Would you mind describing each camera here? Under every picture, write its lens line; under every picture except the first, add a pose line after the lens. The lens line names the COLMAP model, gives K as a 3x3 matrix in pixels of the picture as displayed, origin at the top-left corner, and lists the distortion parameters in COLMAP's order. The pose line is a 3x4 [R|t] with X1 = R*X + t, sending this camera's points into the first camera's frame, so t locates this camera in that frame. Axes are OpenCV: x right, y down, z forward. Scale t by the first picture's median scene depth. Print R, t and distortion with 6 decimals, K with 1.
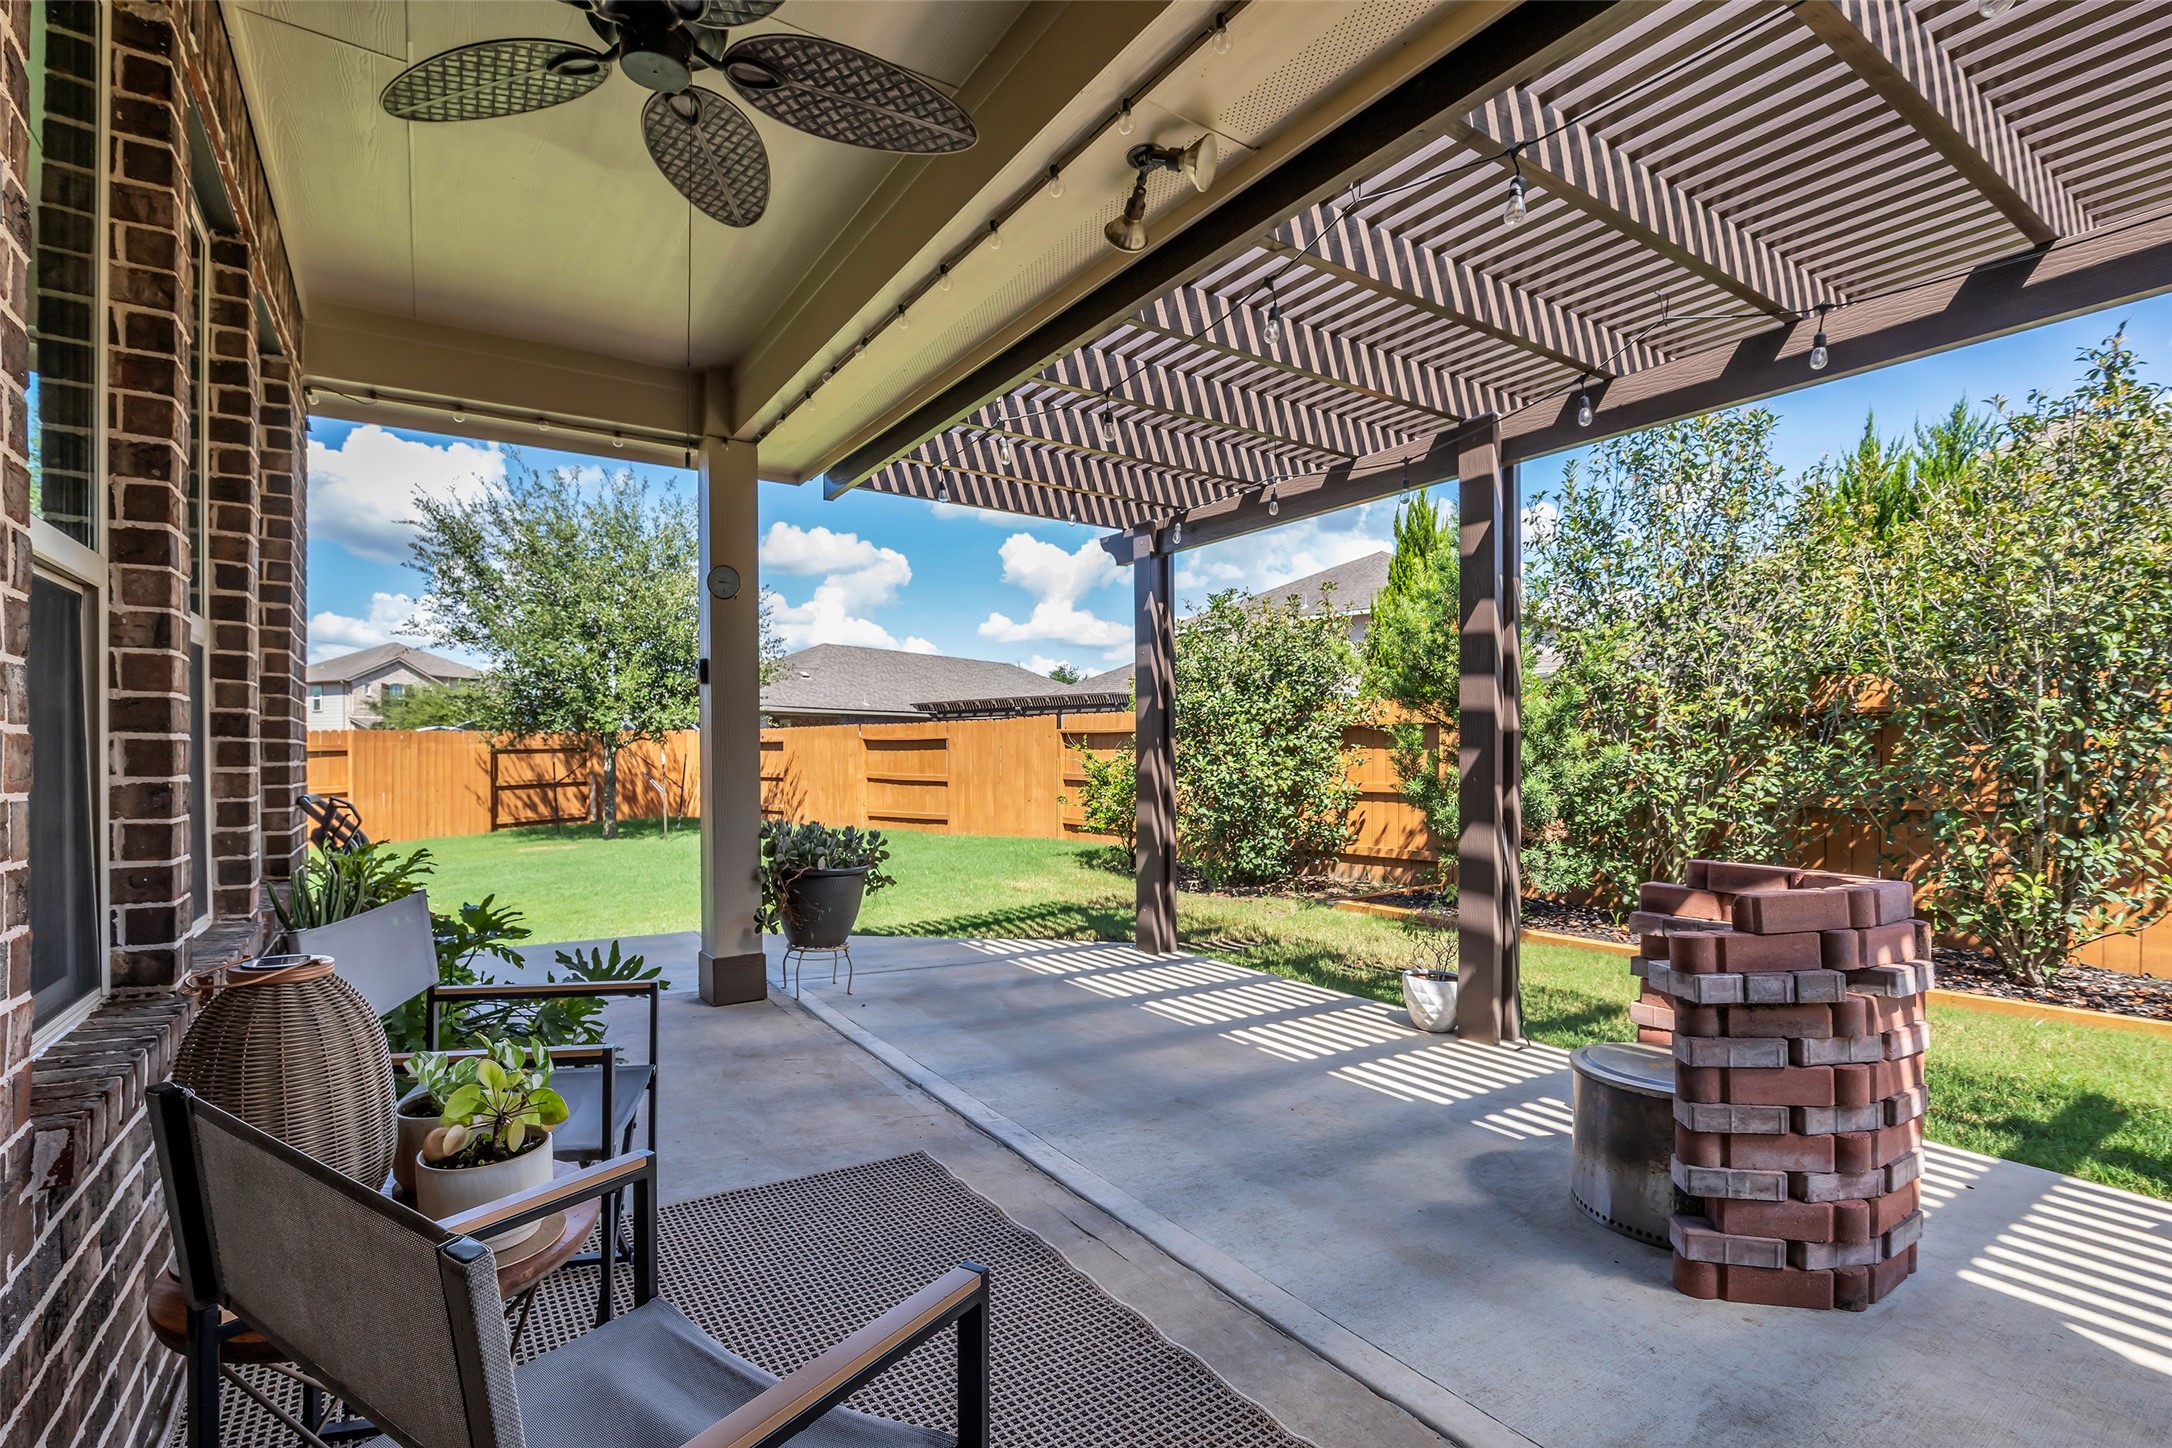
lens RADIAL K [[983.3, 0, 1076.6], [0, 983.3, 743.0], [0, 0, 1]] dist [-0.003312, -0.000035]
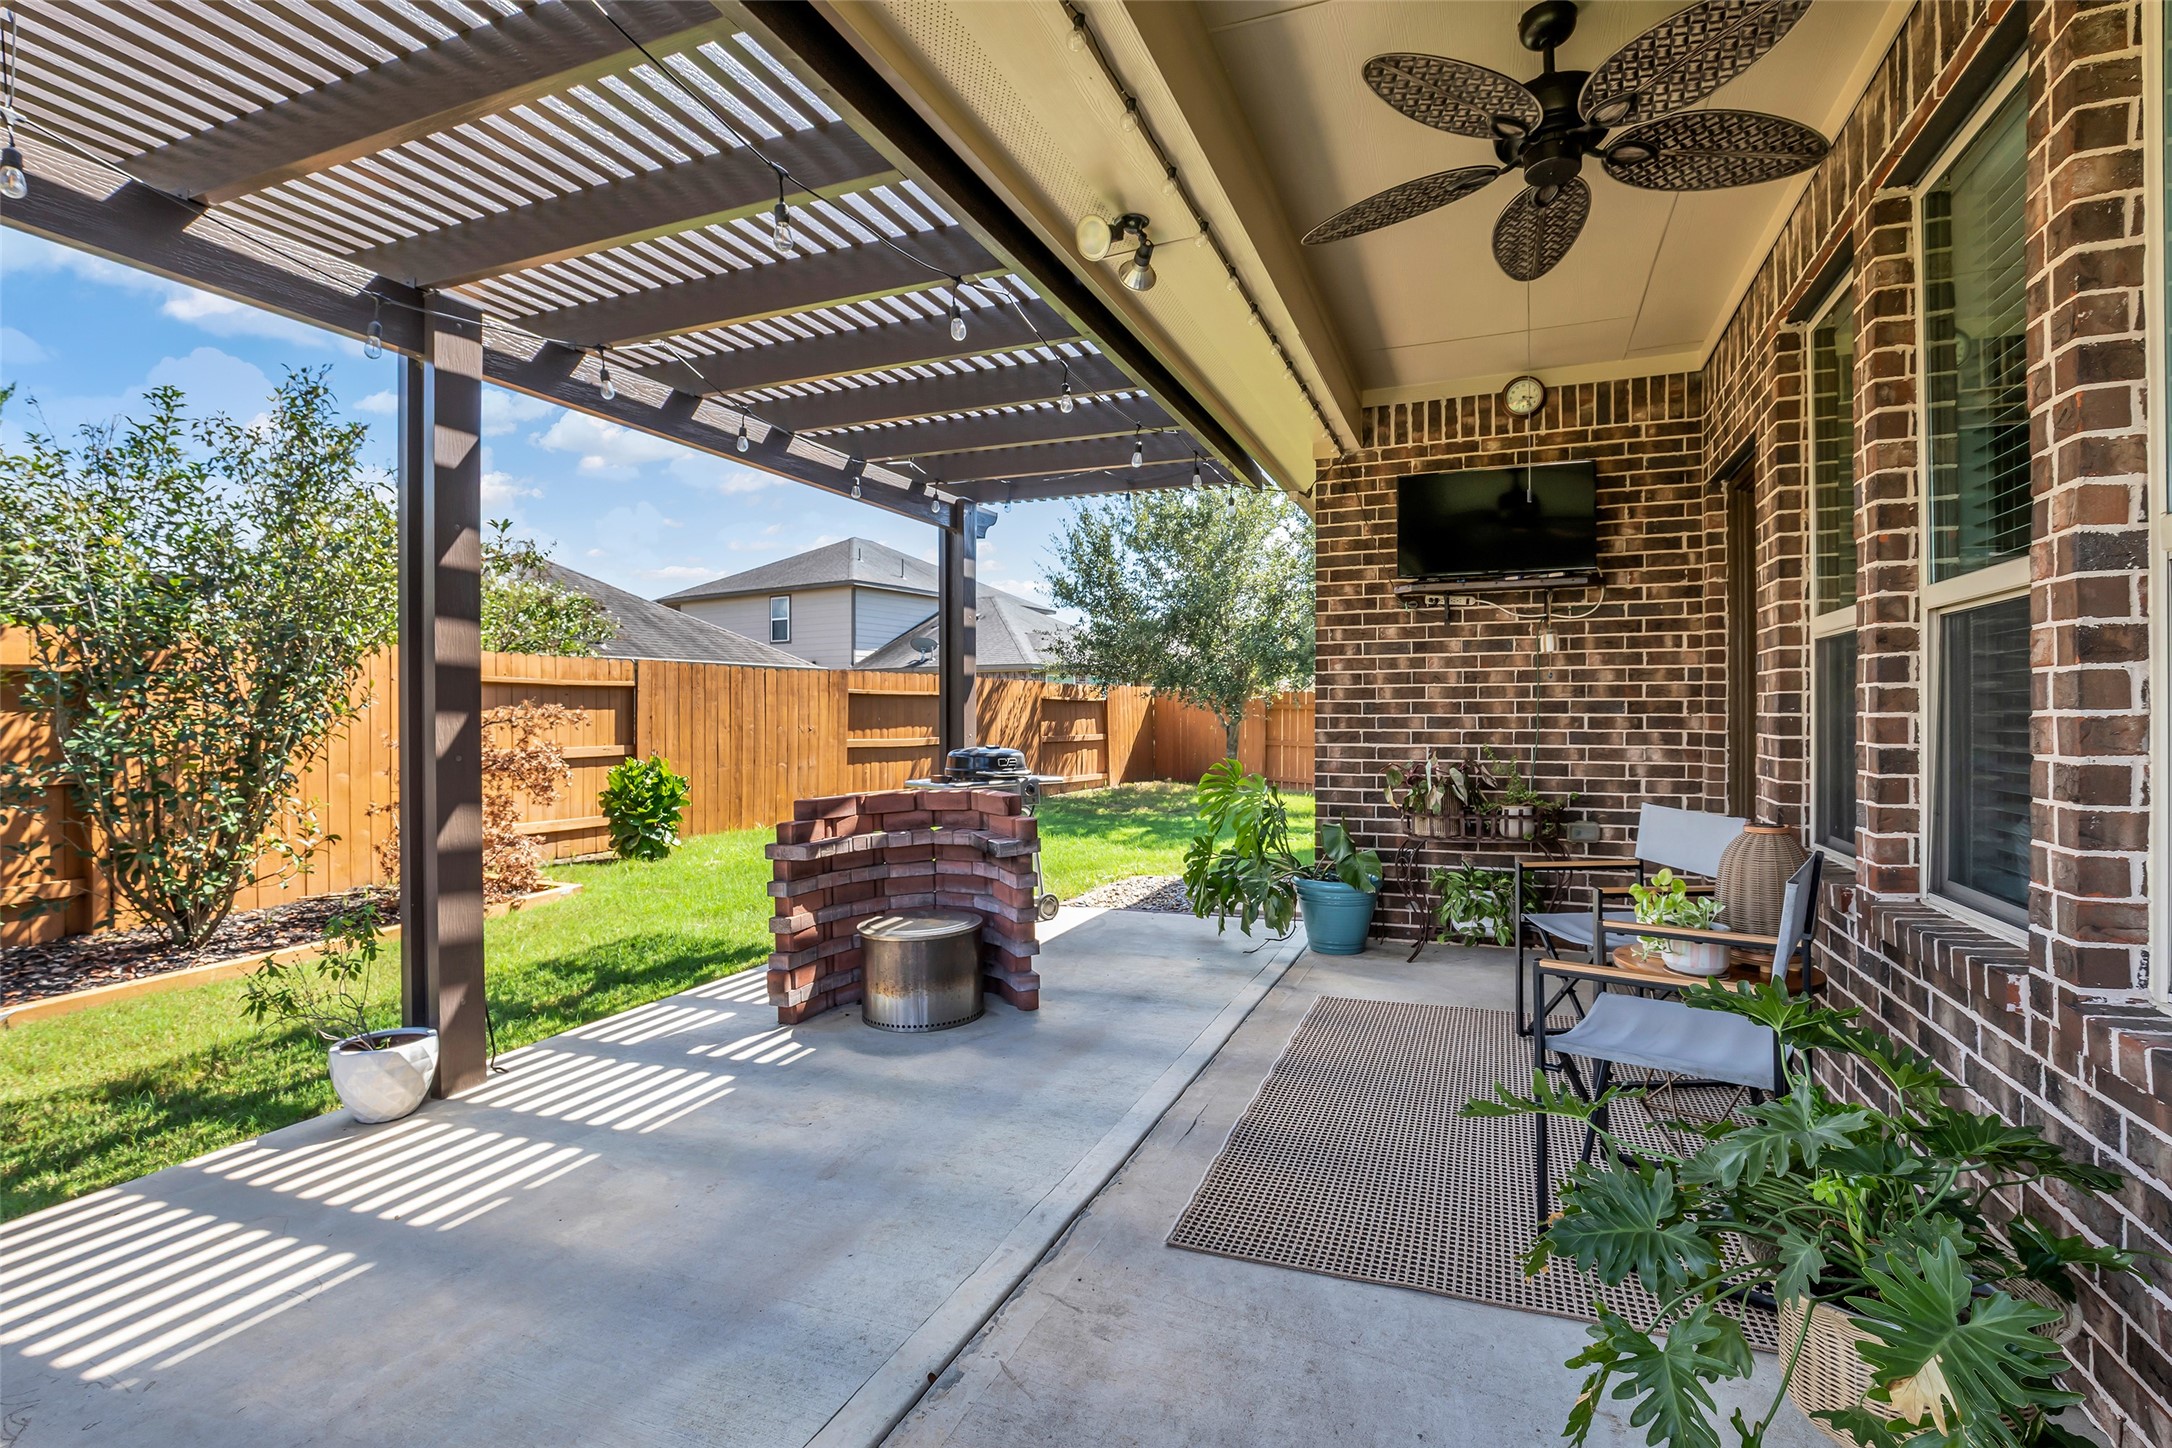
lens RADIAL K [[983.3, 0, 1092.6], [0, 983.3, 710.5], [0, 0, 1]] dist [-0.003312, -0.000035]
pose [[-0.548486, 0.001415, 0.836158, -0.648637], [-0.010620, 0.999906, -0.008658, 0.000848], [-0.836092, -0.013629, -0.548420, 1.234925]]
